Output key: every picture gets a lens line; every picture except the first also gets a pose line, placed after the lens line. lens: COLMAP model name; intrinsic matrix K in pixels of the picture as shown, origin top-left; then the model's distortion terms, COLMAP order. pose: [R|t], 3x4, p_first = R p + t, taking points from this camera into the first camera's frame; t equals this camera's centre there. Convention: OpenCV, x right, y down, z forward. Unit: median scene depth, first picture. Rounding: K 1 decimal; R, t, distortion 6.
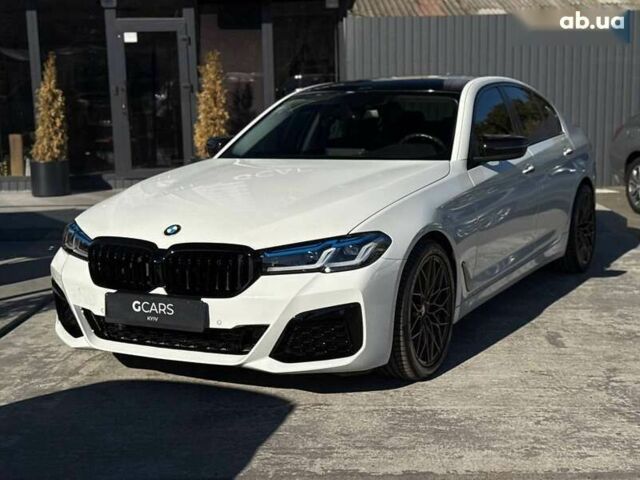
lens RADIAL K [[1097.6, 0, 320.0], [0, 1097.6, 240.0], [0, 0, 1]] dist [0.004990, 0.191330]
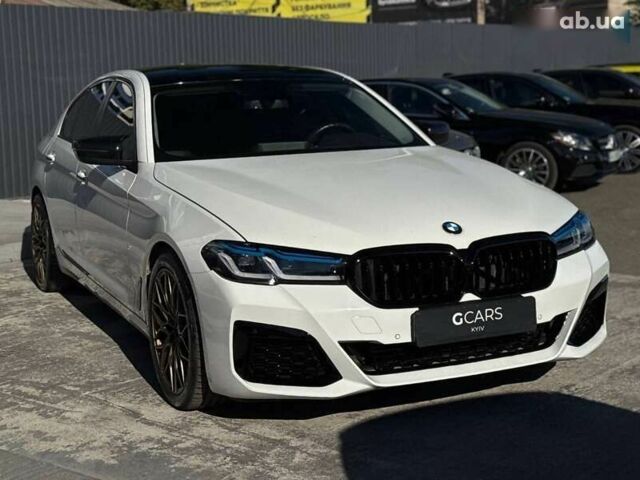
lens RADIAL K [[1259.0, 0, 320.0], [0, 1259.0, 240.0], [0, 0, 1]] dist [-0.043424, -0.134838]
pose [[0.591047, -0.107833, 0.799397, -1.010315], [0.133192, 0.990467, 0.035130, -0.049614], [-0.795565, 0.085710, 0.599775, 0.491974]]
